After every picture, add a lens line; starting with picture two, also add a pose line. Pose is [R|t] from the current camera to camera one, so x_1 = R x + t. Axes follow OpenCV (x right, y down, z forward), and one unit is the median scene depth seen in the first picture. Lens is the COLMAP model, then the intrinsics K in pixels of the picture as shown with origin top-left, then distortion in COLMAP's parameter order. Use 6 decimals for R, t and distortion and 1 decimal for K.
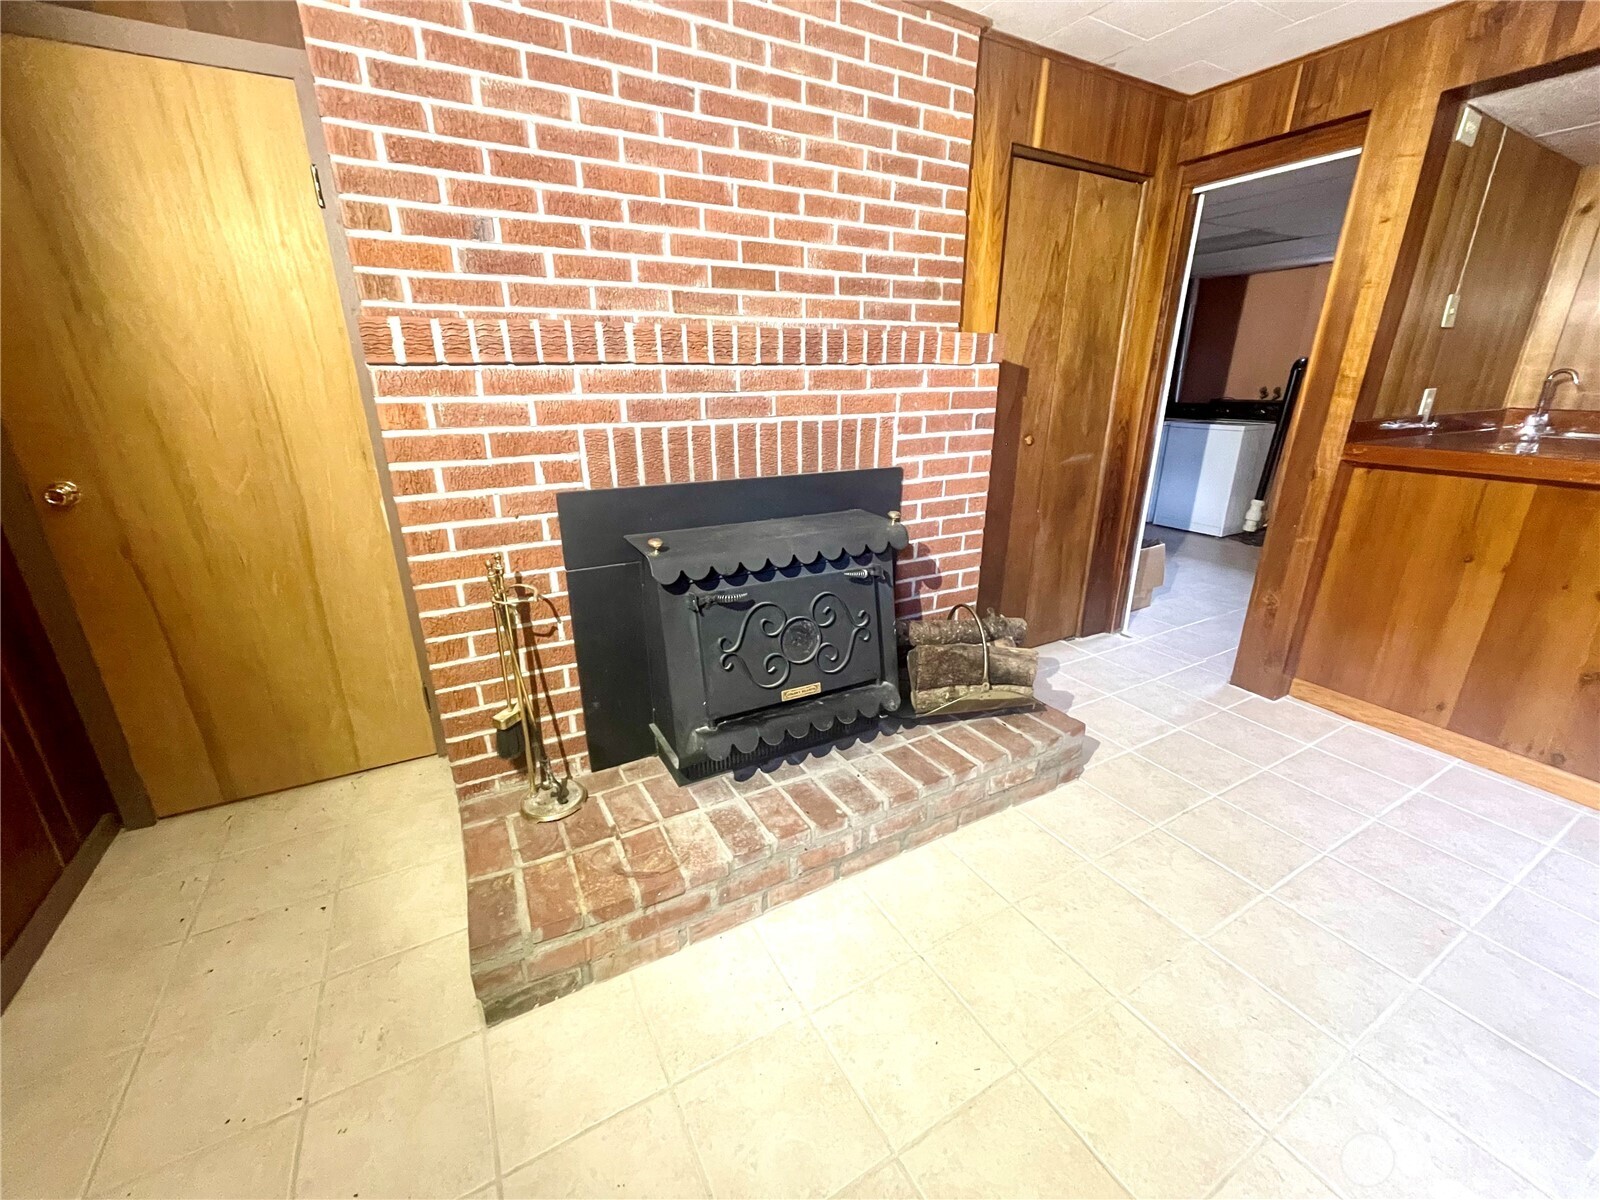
lens RADIAL K [[640.4, 0, 794.9], [0, 640.4, 602.7], [0, 0, 1]] dist [-0.004181, -0.000900]
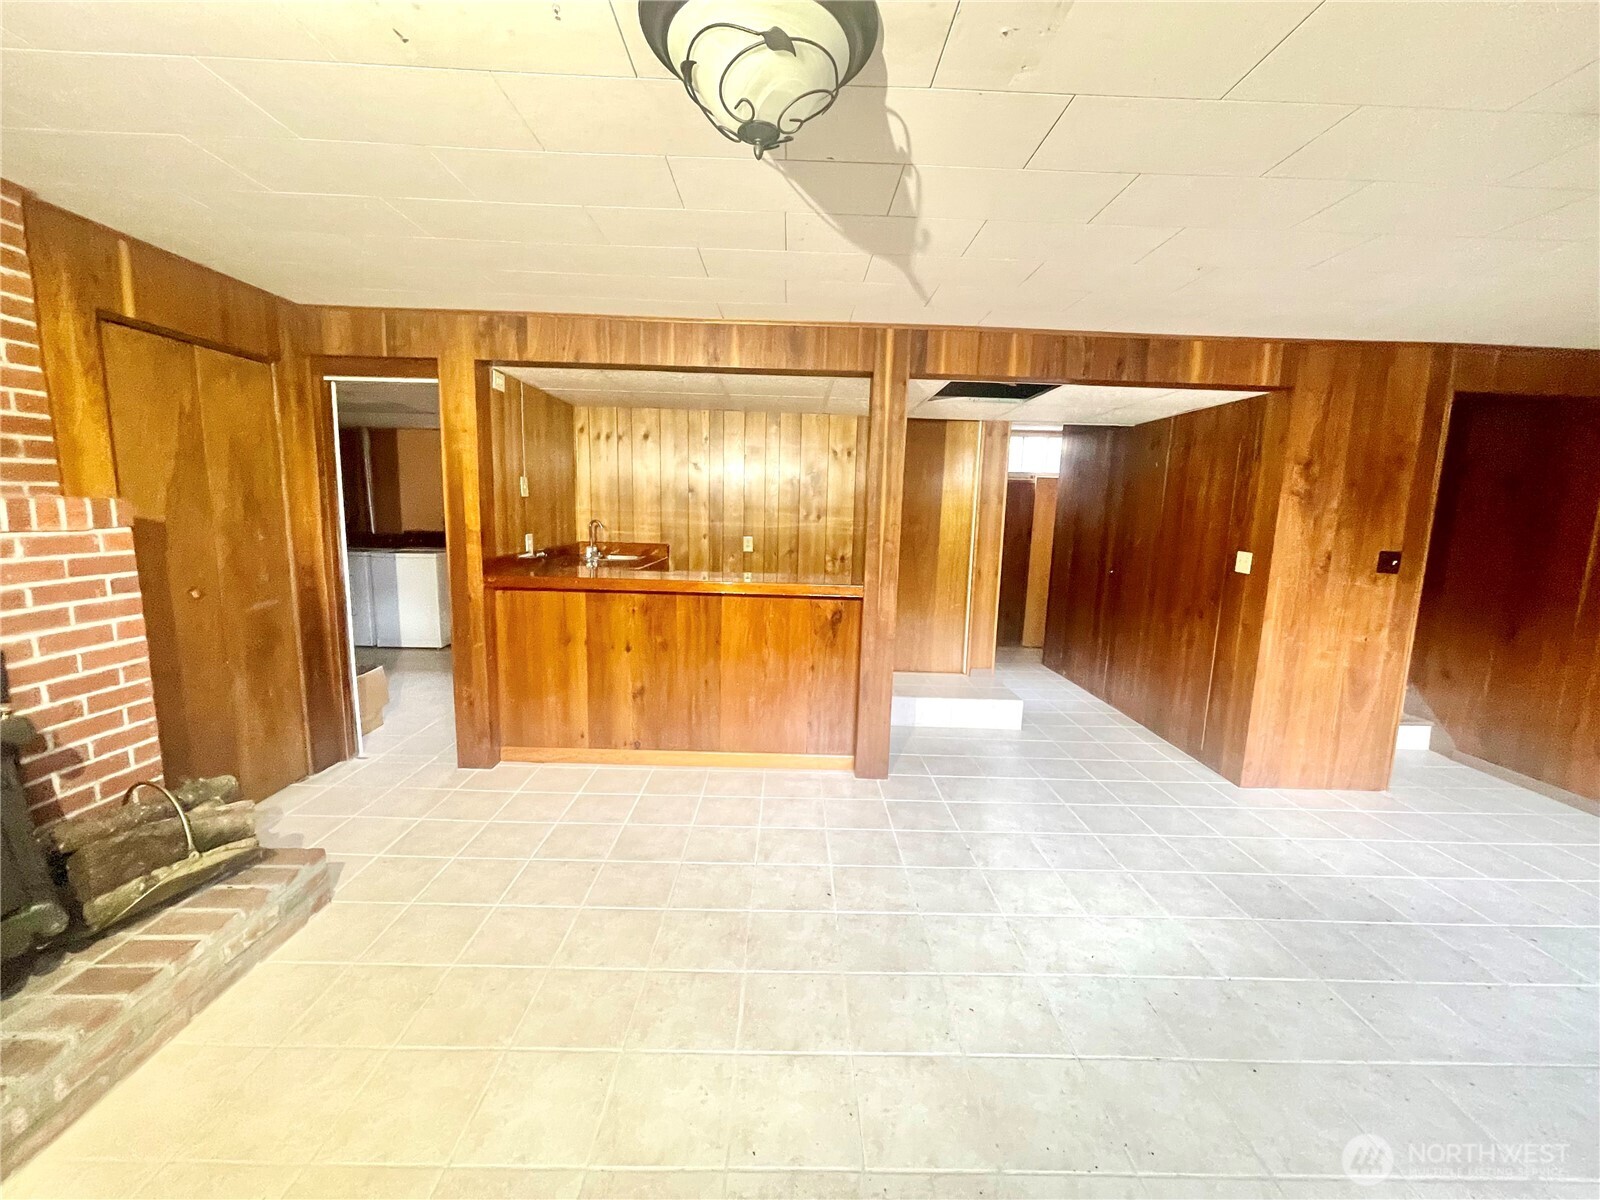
lens RADIAL K [[640.4, 0, 800.7], [0, 640.4, 603.4], [0, 0, 1]] dist [-0.004181, -0.000900]
pose [[0.473875, -0.116911, 0.872797, -0.053451], [0.263845, 0.964462, -0.014062, 0.017280], [-0.840136, 0.236947, 0.487881, -0.288967]]
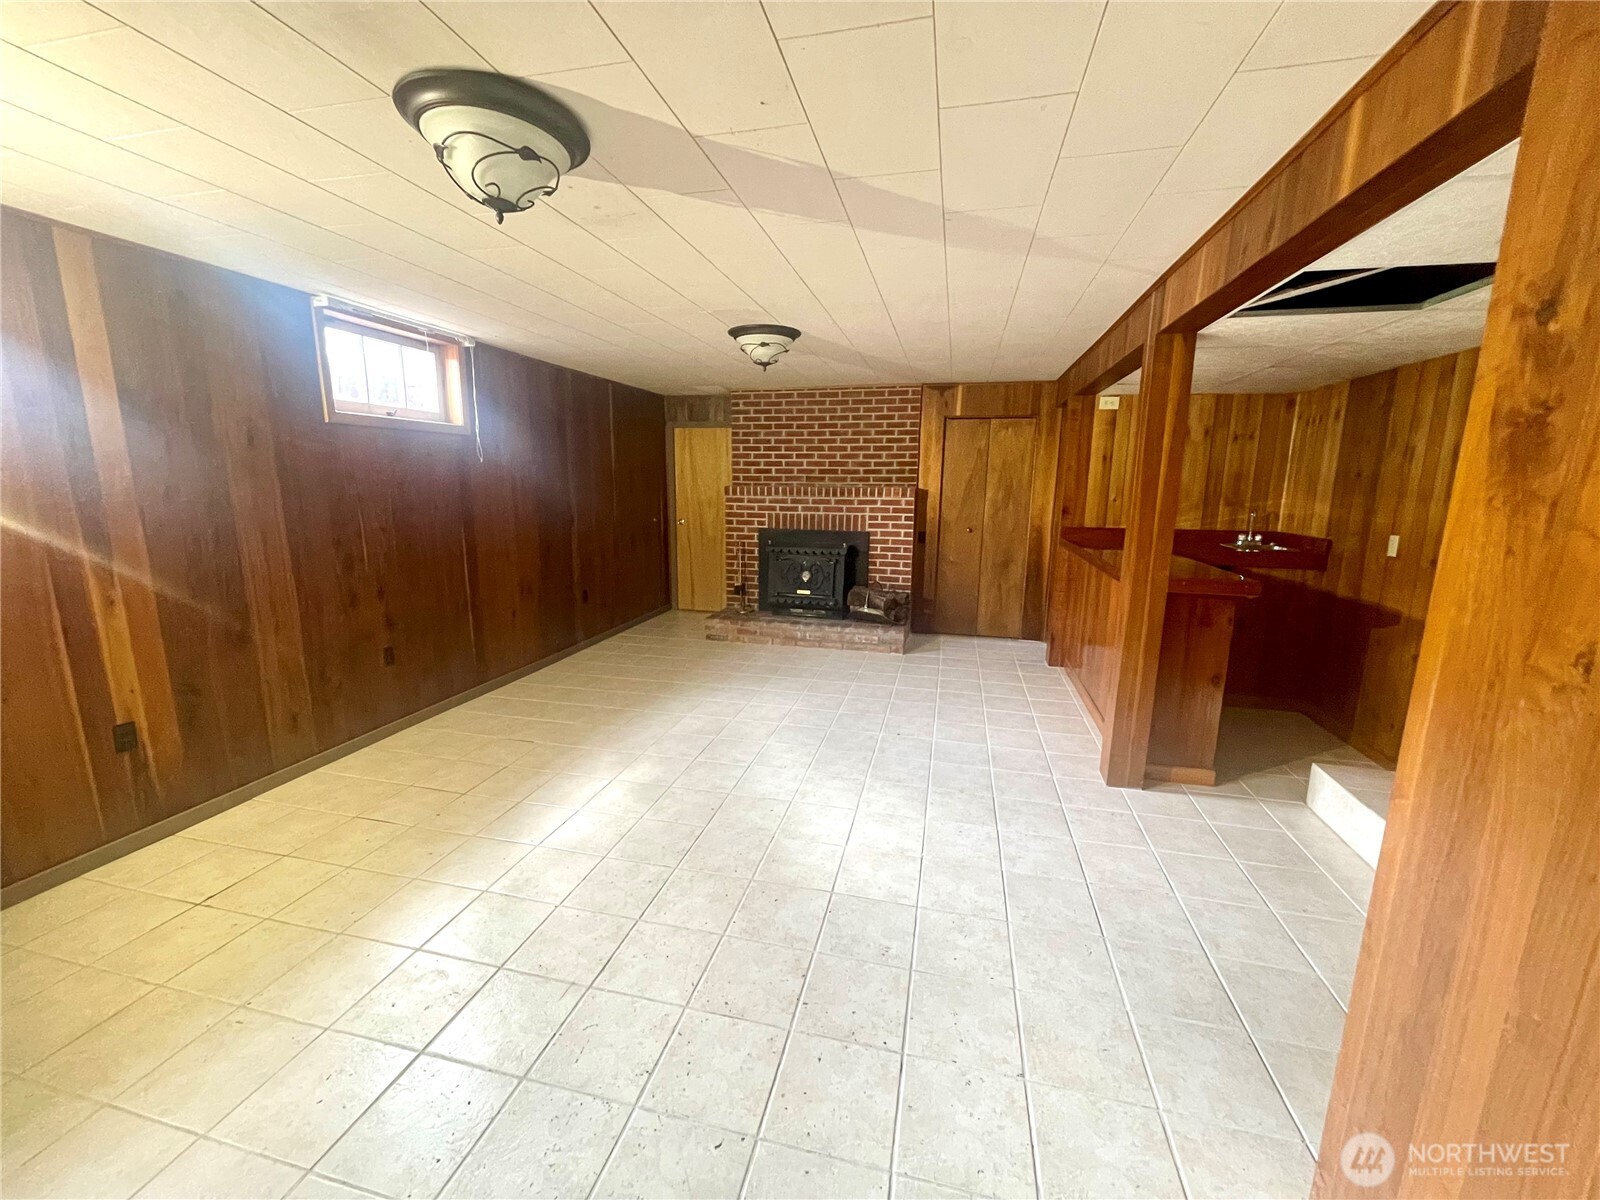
lens RADIAL K [[640.4, 0, 795.5], [0, 640.4, 611.0], [0, 0, 1]] dist [-0.004181, -0.000900]
pose [[0.731332, 0.147039, -0.665983, 1.805258], [-0.237751, 0.970194, -0.046876, 0.327731], [0.639240, 0.192620, 0.744493, -1.215996]]
